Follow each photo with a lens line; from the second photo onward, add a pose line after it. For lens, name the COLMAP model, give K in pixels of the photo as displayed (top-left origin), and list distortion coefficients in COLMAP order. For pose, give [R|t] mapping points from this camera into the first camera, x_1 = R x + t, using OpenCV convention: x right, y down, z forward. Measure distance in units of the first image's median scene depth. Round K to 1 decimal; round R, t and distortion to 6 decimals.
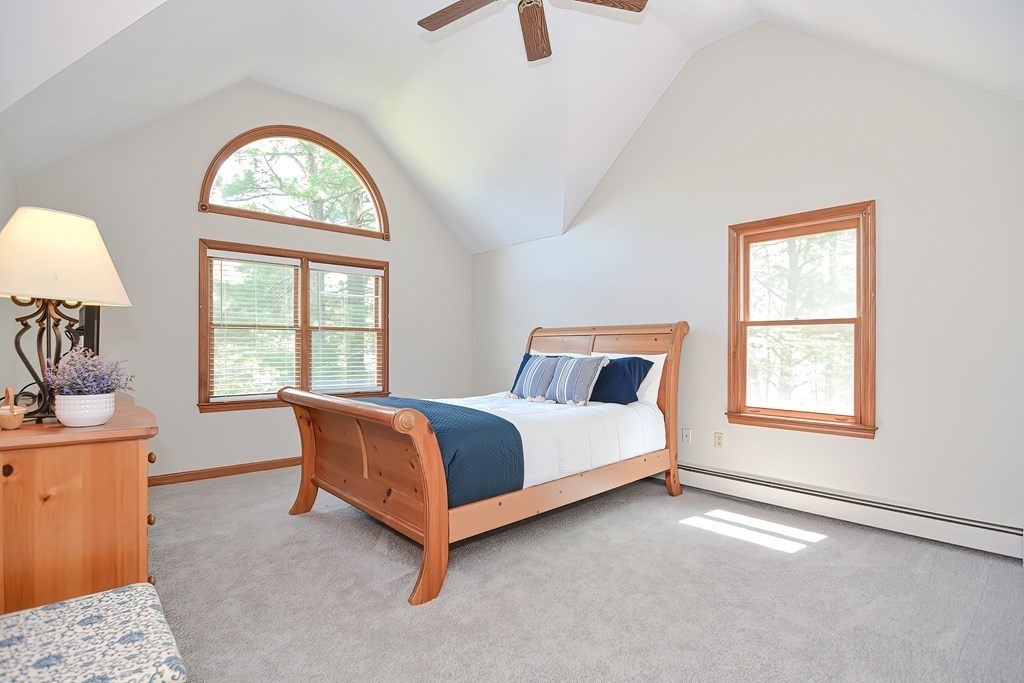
lens RADIAL K [[501.7, 0, 514.3], [0, 501.7, 346.9], [0, 0, 1]] dist [-0.003267, -0.008517]
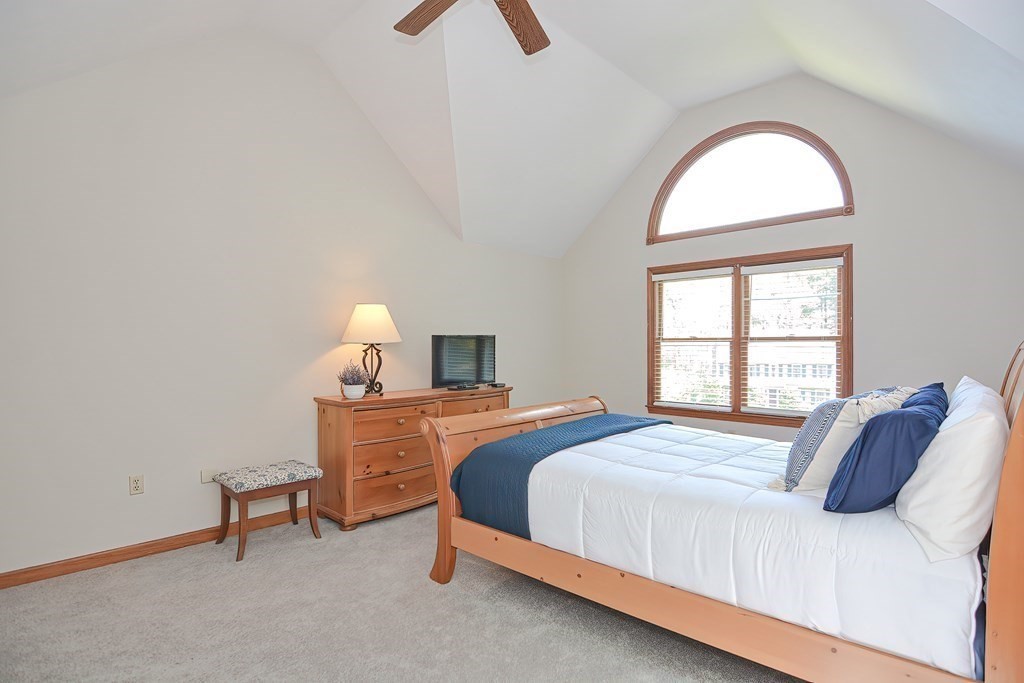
lens RADIAL K [[501.7, 0, 514.3], [0, 501.7, 346.9], [0, 0, 1]] dist [-0.003267, -0.008517]
pose [[0.106398, -0.002120, -0.994321, 0.519700], [-0.000156, 0.999998, -0.002149, -0.023586], [0.994324, 0.000383, 0.106398, 0.544542]]
